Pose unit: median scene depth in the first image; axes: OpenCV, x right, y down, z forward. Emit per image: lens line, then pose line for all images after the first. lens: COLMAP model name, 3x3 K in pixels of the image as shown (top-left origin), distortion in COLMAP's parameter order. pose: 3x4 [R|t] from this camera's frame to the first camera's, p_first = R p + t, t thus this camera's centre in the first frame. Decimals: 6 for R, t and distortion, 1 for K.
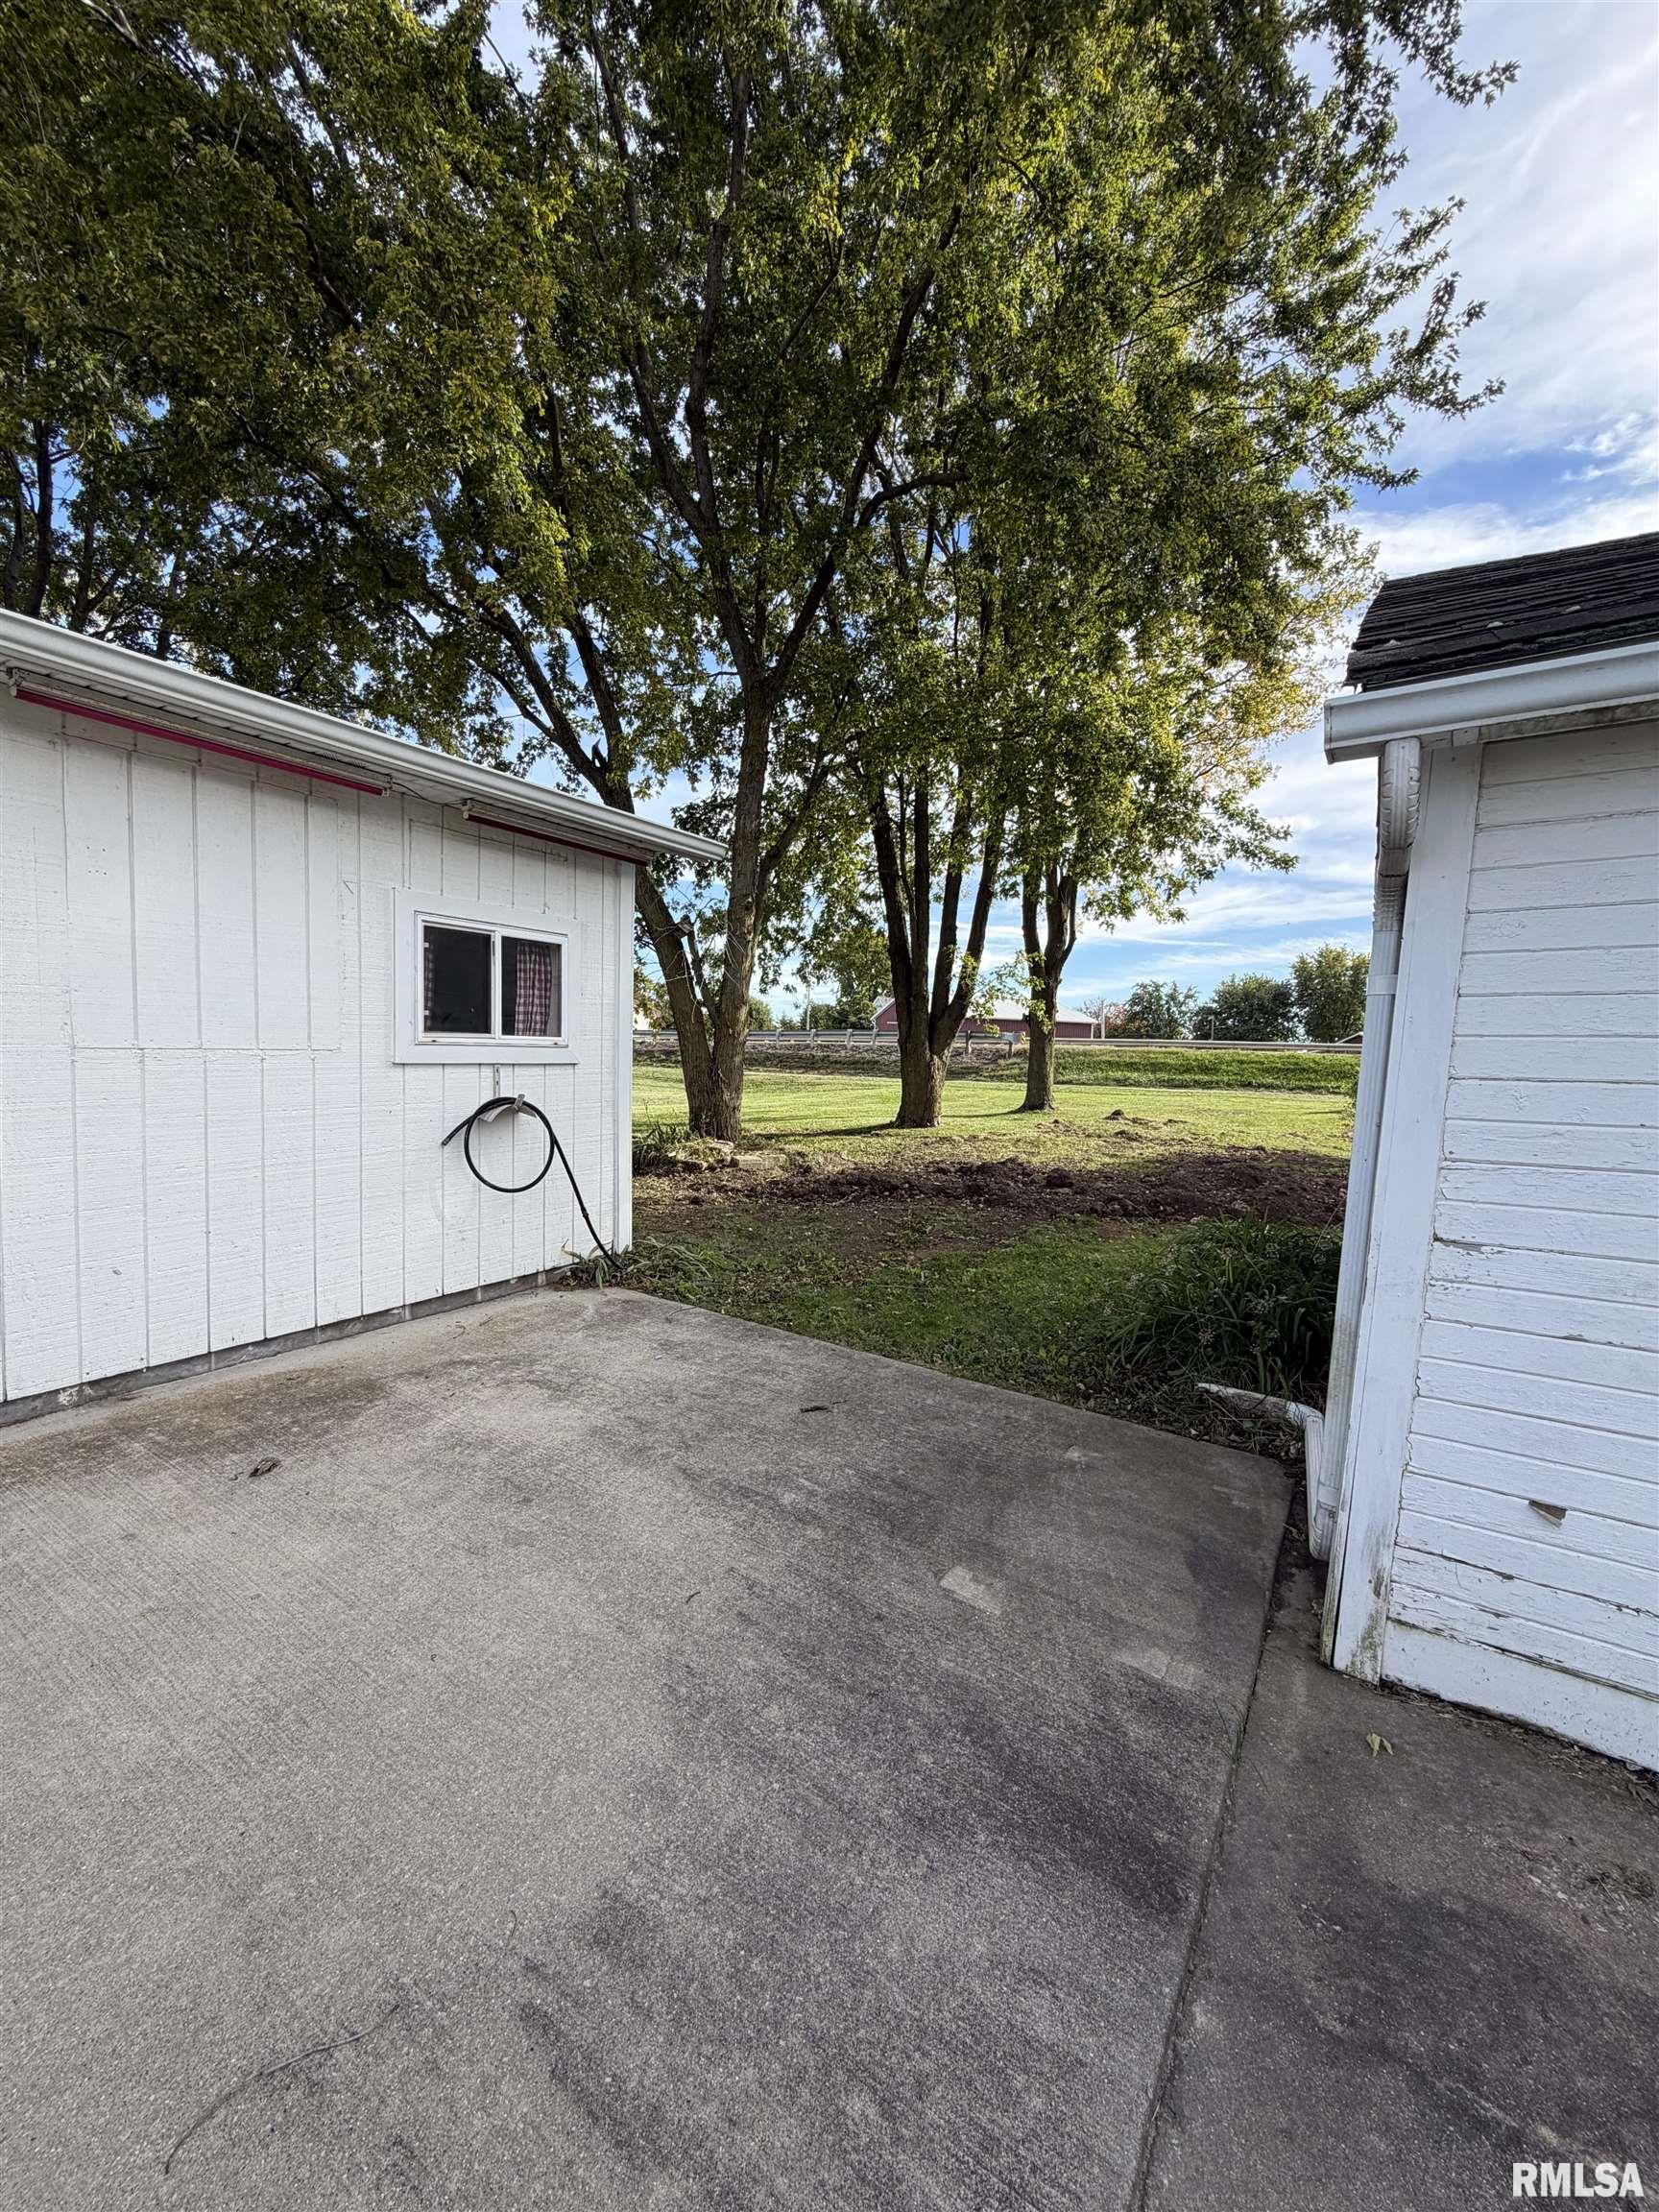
lens RADIAL K [[877.2, 0, 829.3], [0, 877.2, 1098.2], [0, 0, 1]] dist [-0.001925, -0.000505]
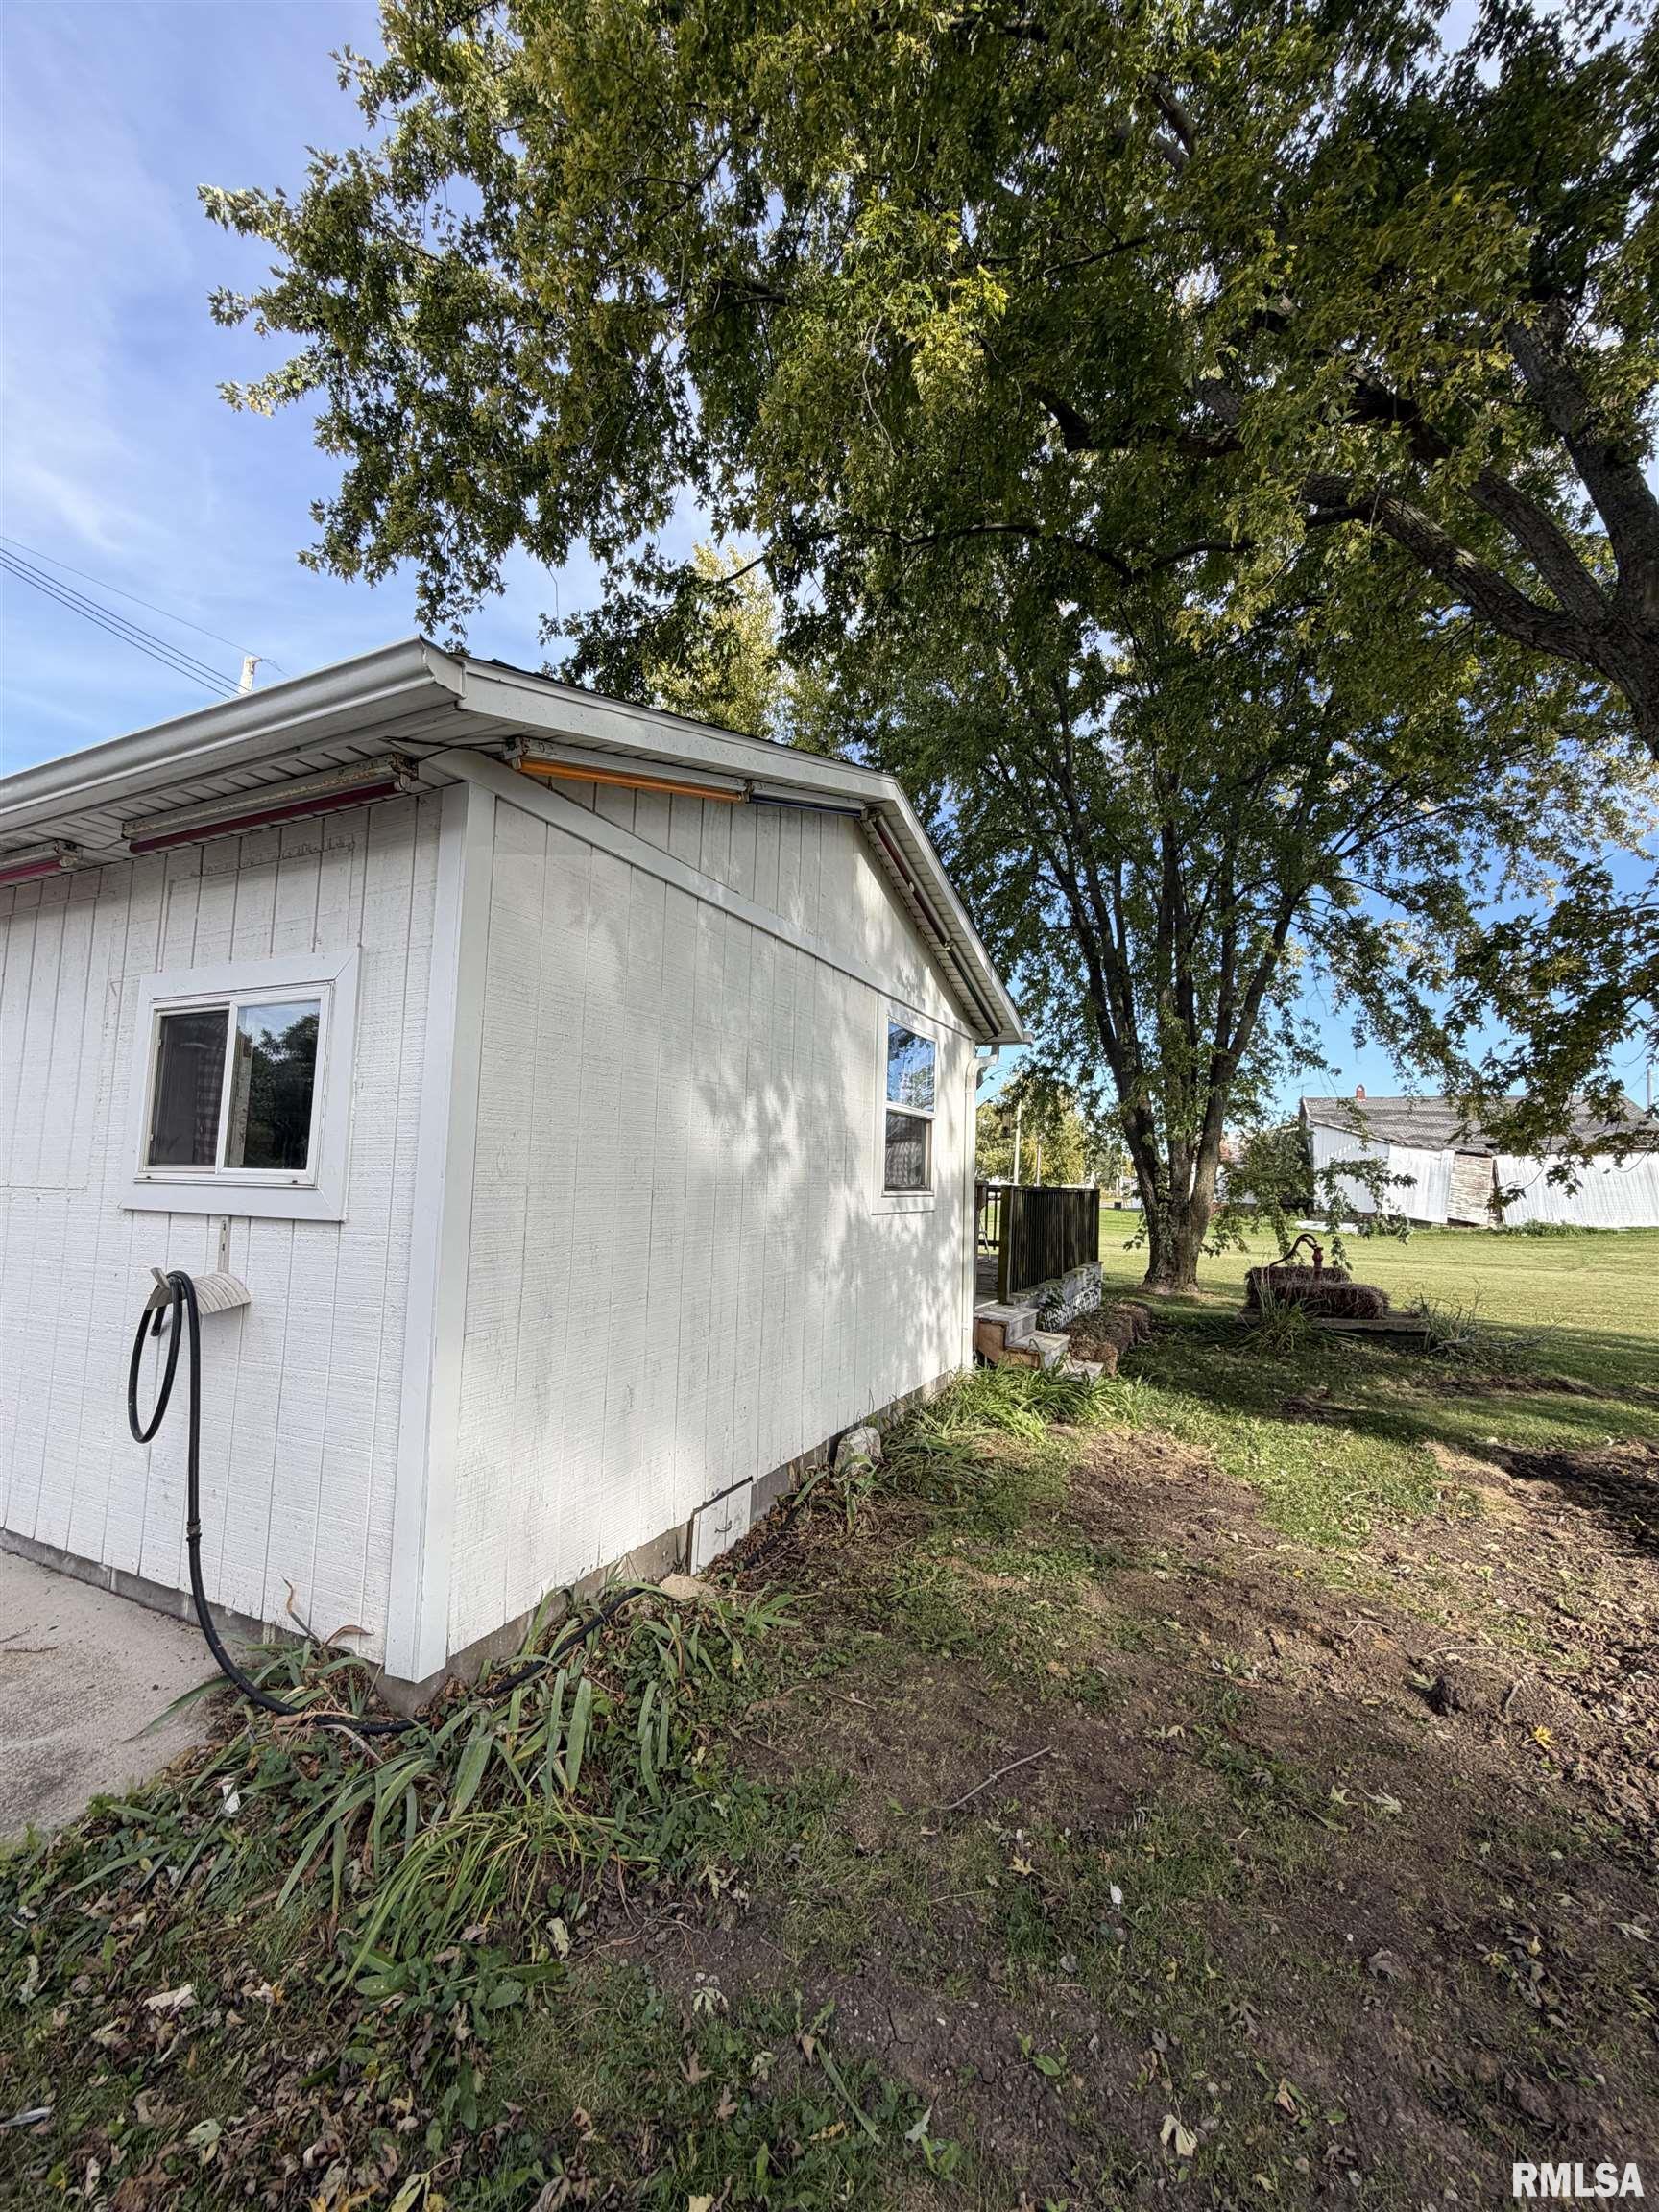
lens RADIAL K [[877.2, 0, 829.3], [0, 877.2, 1098.2], [0, 0, 1]] dist [-0.001925, -0.000505]
pose [[0.146933, -0.120534, -0.981775, 0.322106], [-0.077097, 0.988133, -0.132853, -0.079255], [0.986137, 0.095213, 0.135897, 1.472443]]
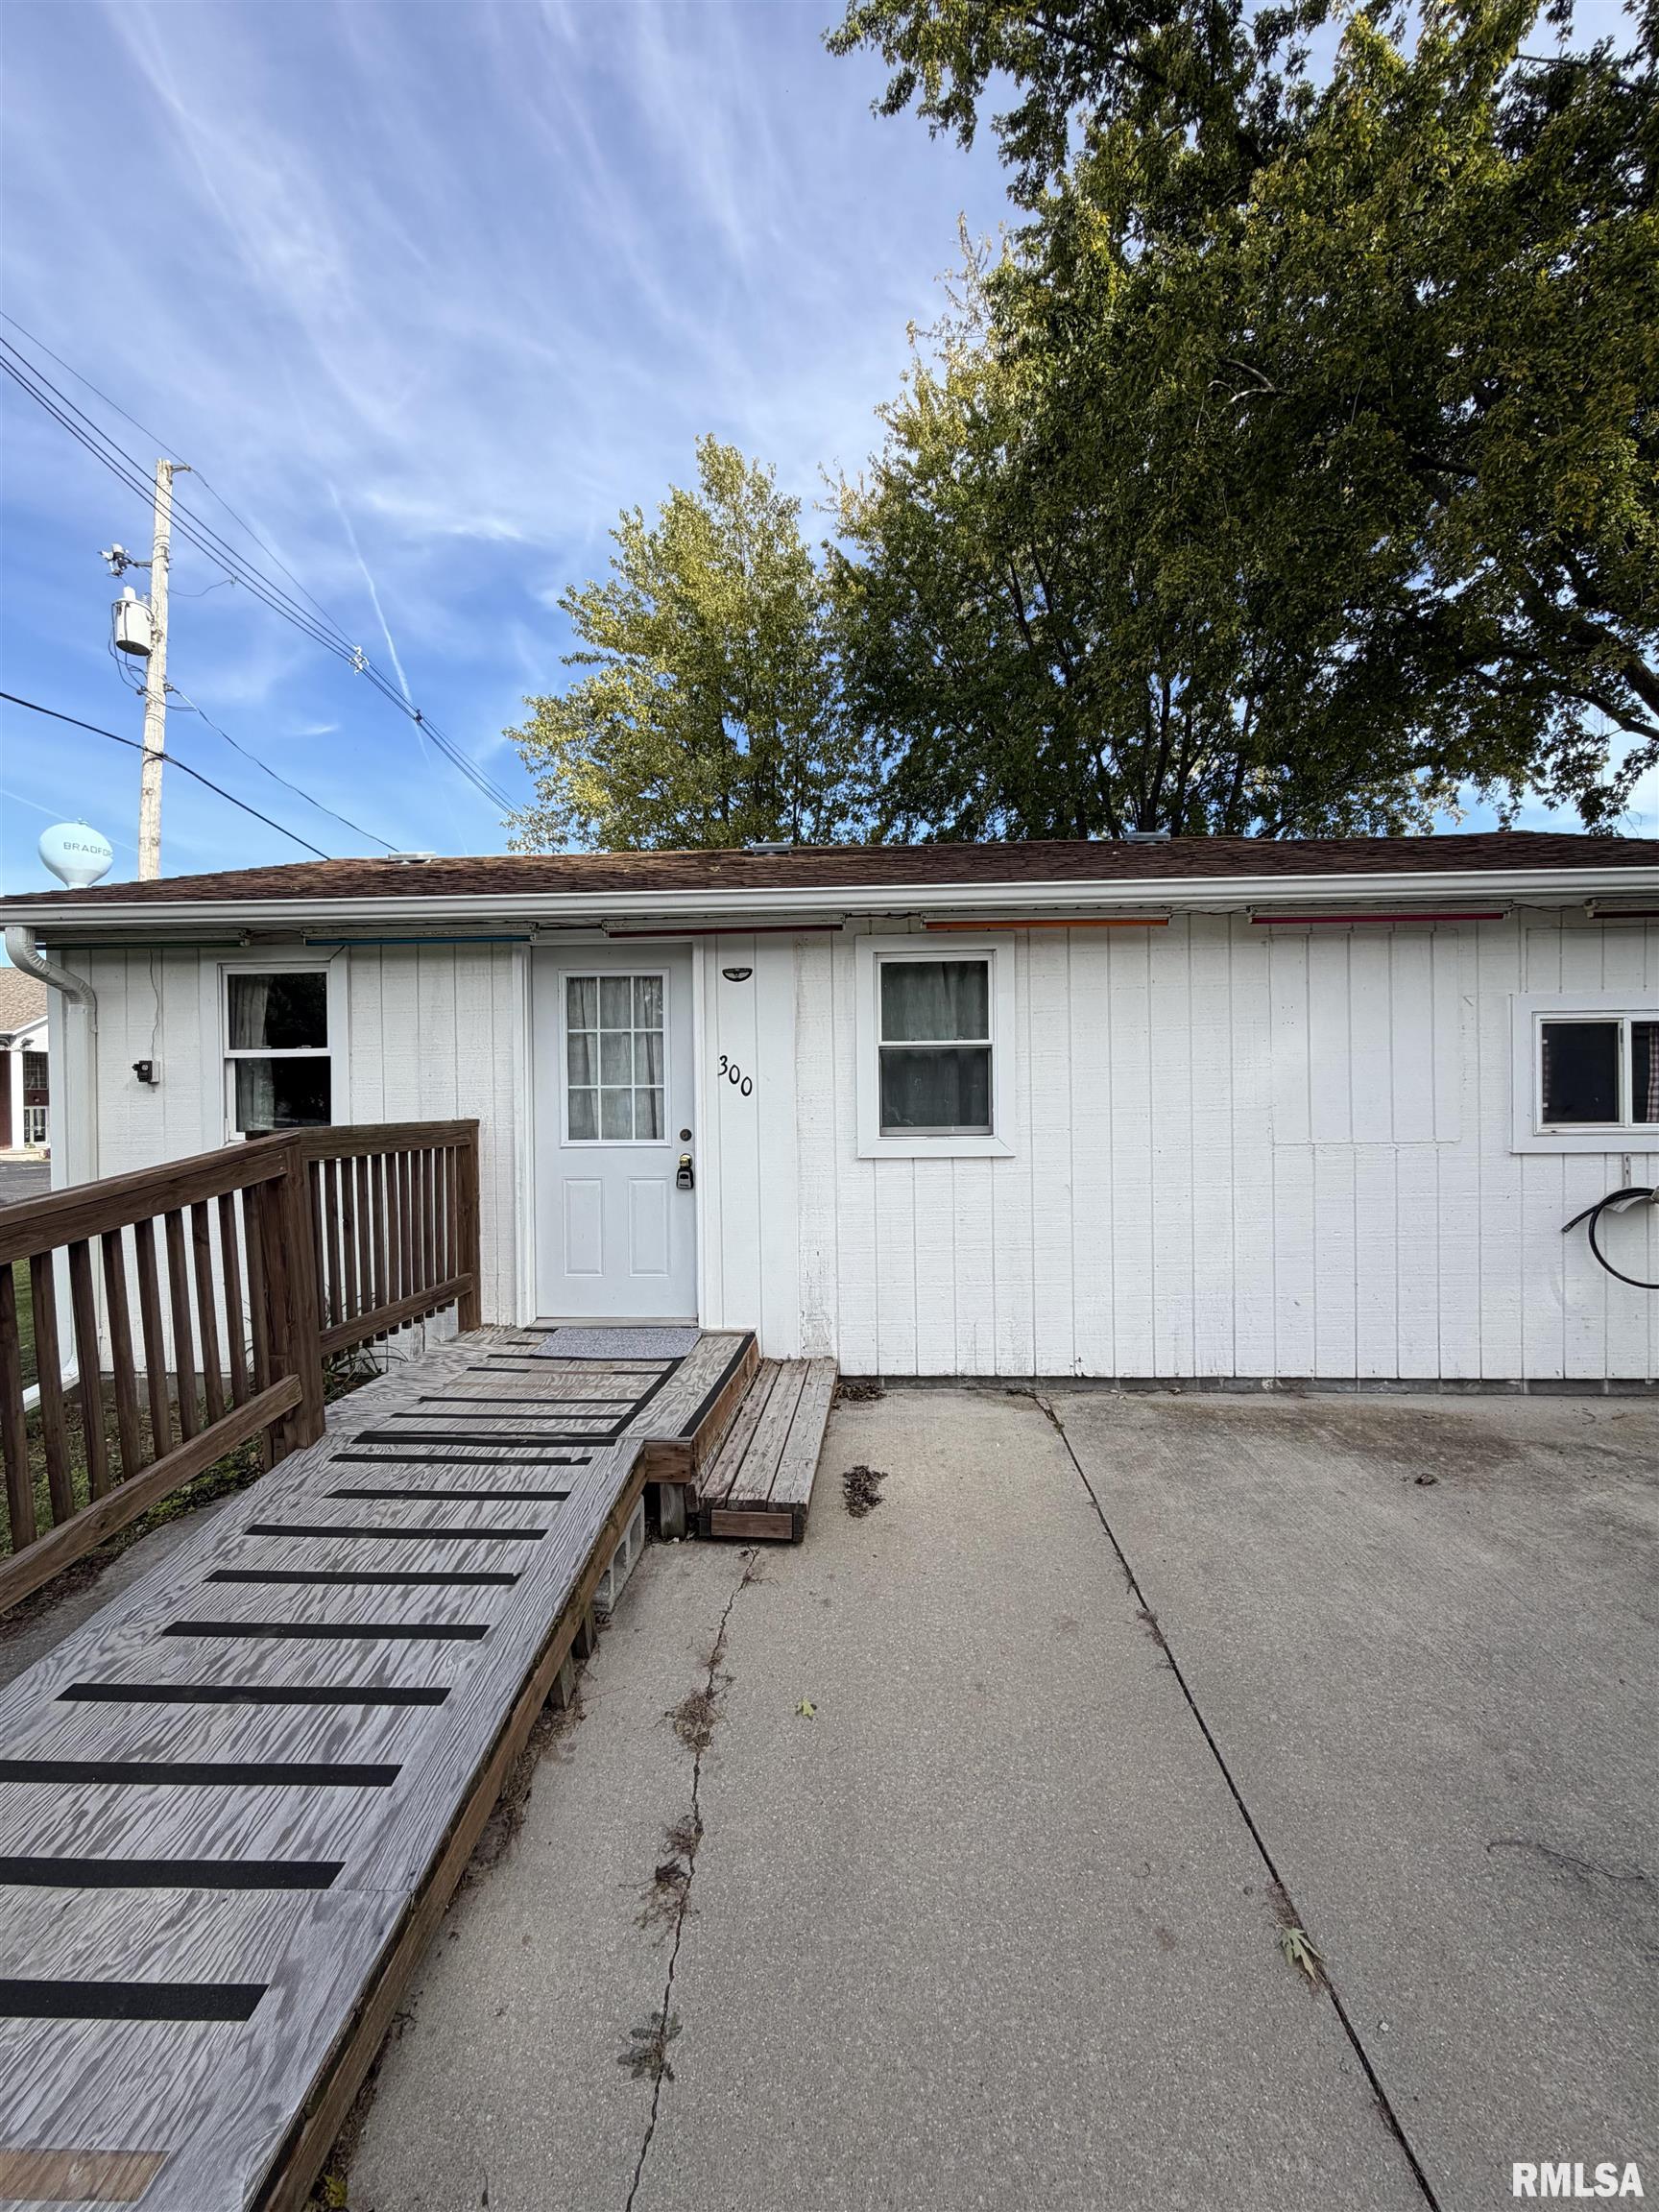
lens RADIAL K [[877.2, 0, 829.3], [0, 877.2, 1098.2], [0, 0, 1]] dist [-0.001925, -0.000505]
pose [[0.489621, -0.022590, -0.871642, 0.040352], [-0.022852, 0.998988, -0.038727, -0.046130], [0.871636, 0.038881, 0.488610, -0.277287]]
